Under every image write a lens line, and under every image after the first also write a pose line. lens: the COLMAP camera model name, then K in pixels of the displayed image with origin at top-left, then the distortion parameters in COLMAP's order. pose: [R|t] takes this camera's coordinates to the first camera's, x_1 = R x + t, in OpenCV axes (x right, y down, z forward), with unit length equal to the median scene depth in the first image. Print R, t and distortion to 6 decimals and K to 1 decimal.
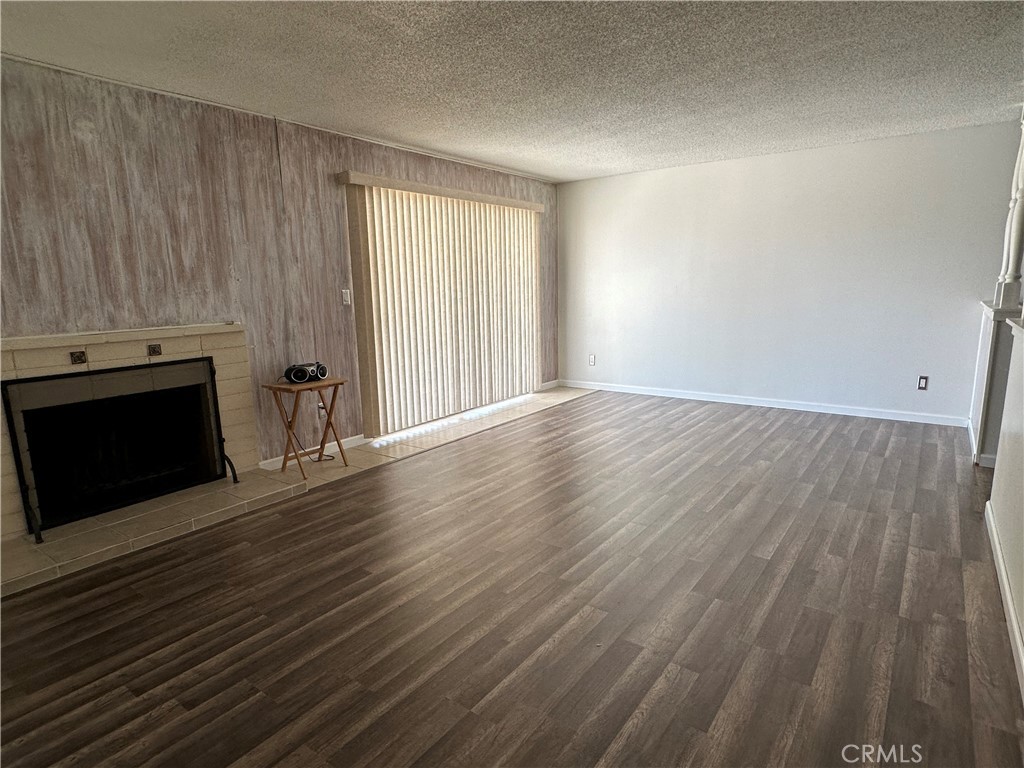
lens RADIAL K [[573.1, 0, 509.9], [0, 573.1, 391.7], [0, 0, 1]] dist [-0.002367, 0.003227]
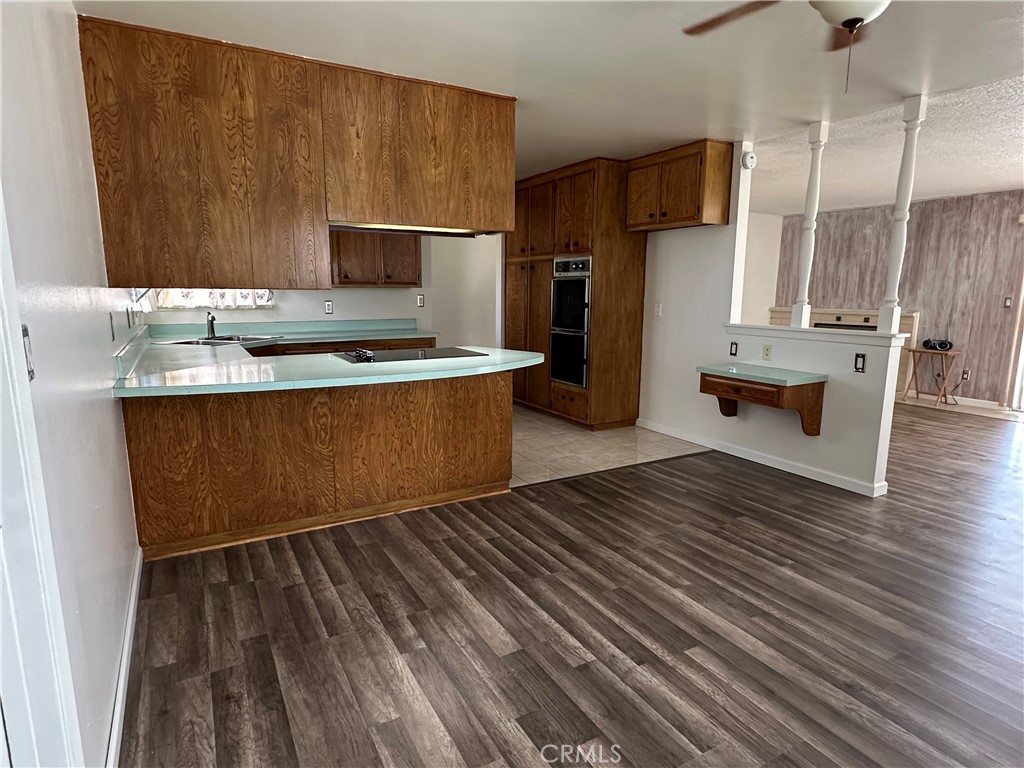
lens RADIAL K [[573.1, 0, 510.3], [0, 573.1, 389.6], [0, 0, 1]] dist [-0.002367, 0.003227]
pose [[-0.398283, 0.169393, -0.901486, 1.737393], [-0.173726, 0.951082, 0.255466, -0.123380], [0.900661, 0.258360, -0.349372, 0.505942]]
